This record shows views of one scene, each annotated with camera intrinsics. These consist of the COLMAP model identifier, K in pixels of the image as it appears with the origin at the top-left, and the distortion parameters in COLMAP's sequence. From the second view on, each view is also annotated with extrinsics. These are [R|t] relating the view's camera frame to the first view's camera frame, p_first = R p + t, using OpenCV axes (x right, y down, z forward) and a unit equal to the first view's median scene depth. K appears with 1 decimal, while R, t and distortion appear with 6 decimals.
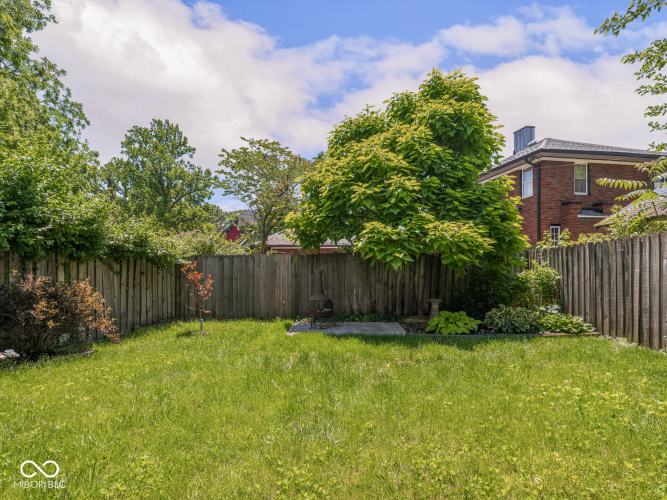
lens RADIAL K [[366.1, 0, 333.5], [0, 366.1, 256.8], [0, 0, 1]] dist [0.005869, -0.001115]
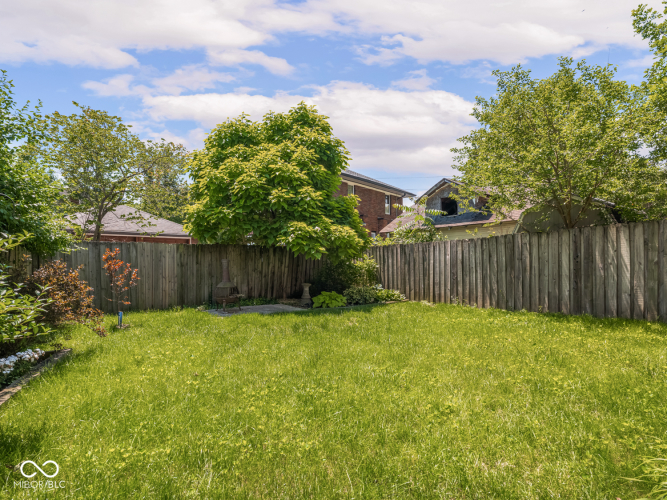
lens RADIAL K [[366.1, 0, 332.0], [0, 366.1, 246.7], [0, 0, 1]] dist [0.005869, -0.001115]
pose [[0.777931, 0.032698, 0.627498, -0.552272], [-0.028315, 0.999455, -0.016976, 0.008283], [-0.627711, -0.004562, 0.778433, -0.056975]]
